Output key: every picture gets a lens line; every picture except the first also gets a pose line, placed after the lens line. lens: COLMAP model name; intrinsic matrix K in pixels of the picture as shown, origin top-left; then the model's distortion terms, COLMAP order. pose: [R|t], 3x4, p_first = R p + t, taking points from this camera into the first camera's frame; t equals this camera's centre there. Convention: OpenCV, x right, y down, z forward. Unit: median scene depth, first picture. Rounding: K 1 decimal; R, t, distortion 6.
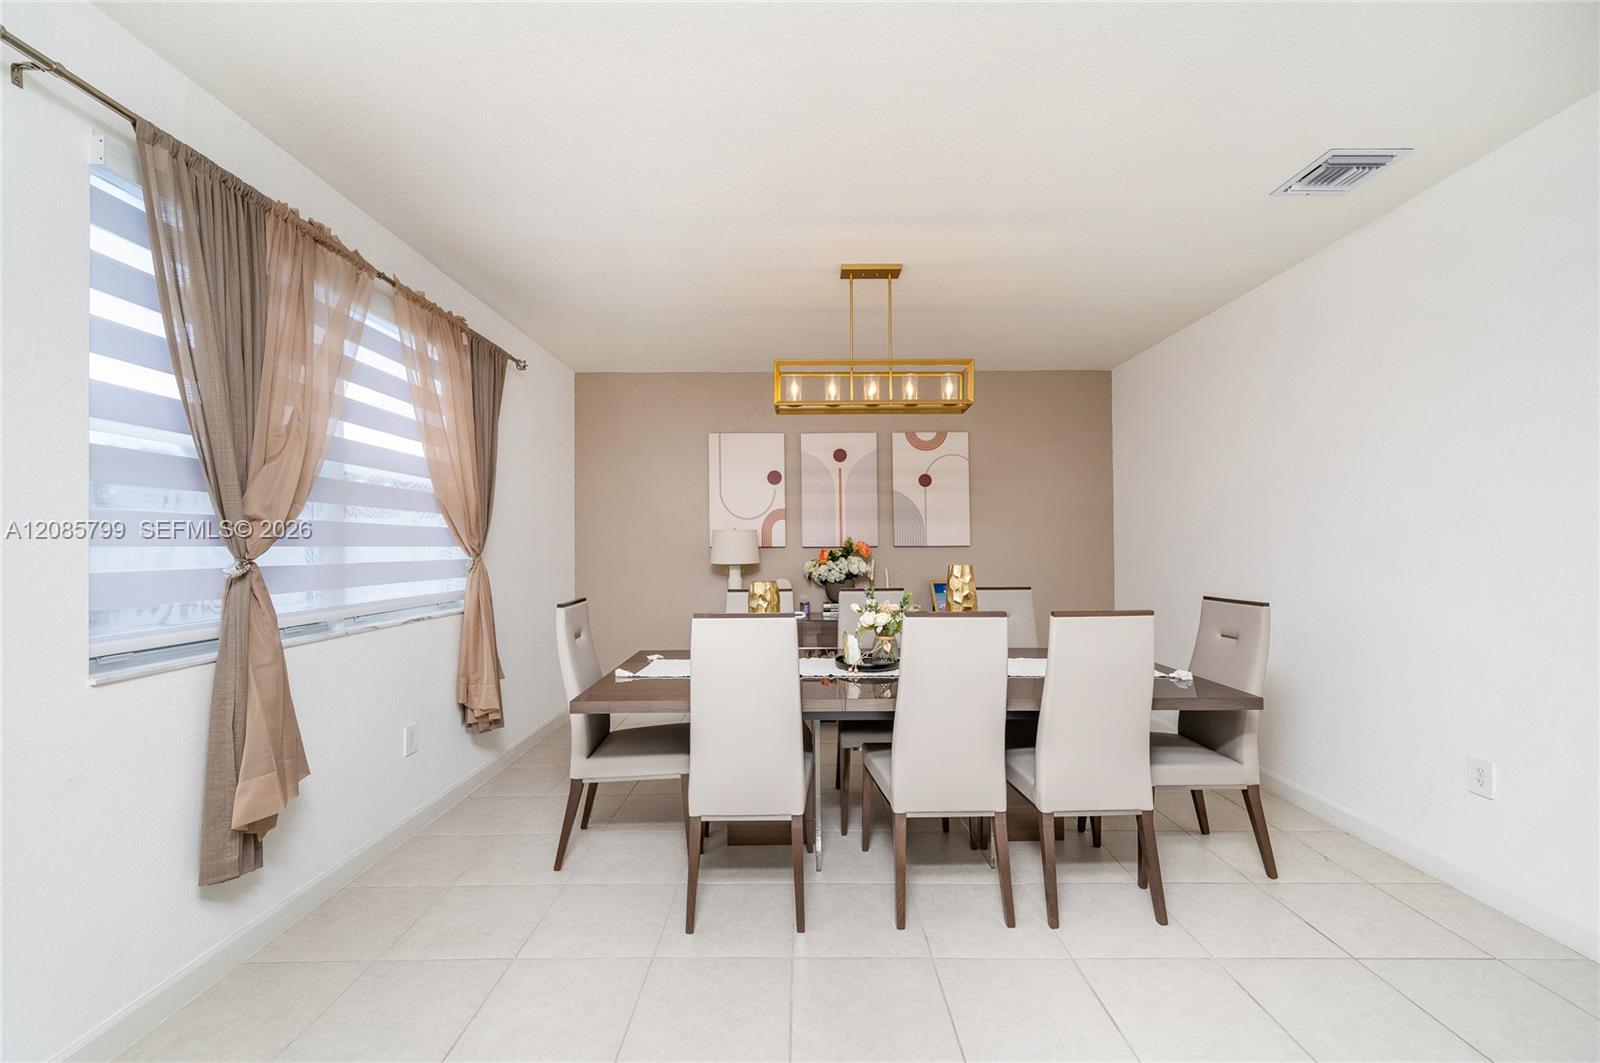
lens RADIAL K [[636.2, 0, 800.0], [0, 636.2, 531.5], [0, 0, 1]] dist [-0.000228, 0.000003]
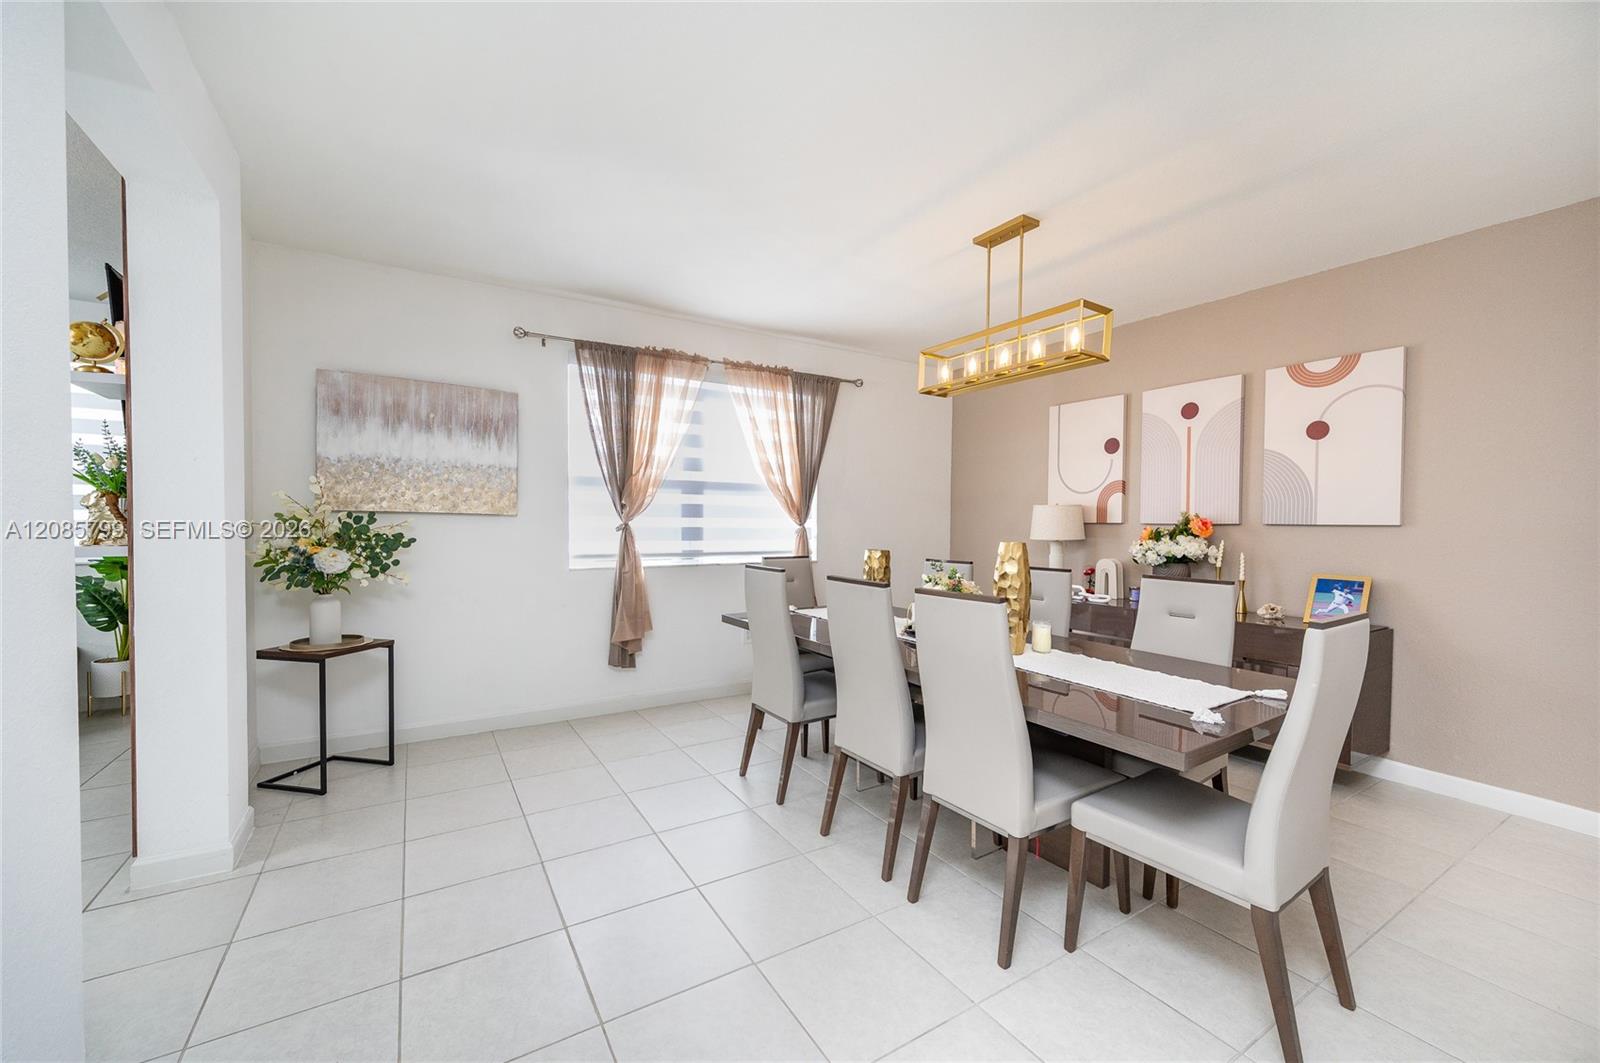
lens RADIAL K [[636.2, 0, 800.0], [0, 636.2, 531.5], [0, 0, 1]] dist [-0.000228, 0.000003]
pose [[0.515690, 0.024495, -0.856425, 0.508001], [0.007364, 0.999428, 0.033019, 0.003178], [0.856743, -0.023335, 0.515215, 0.155632]]
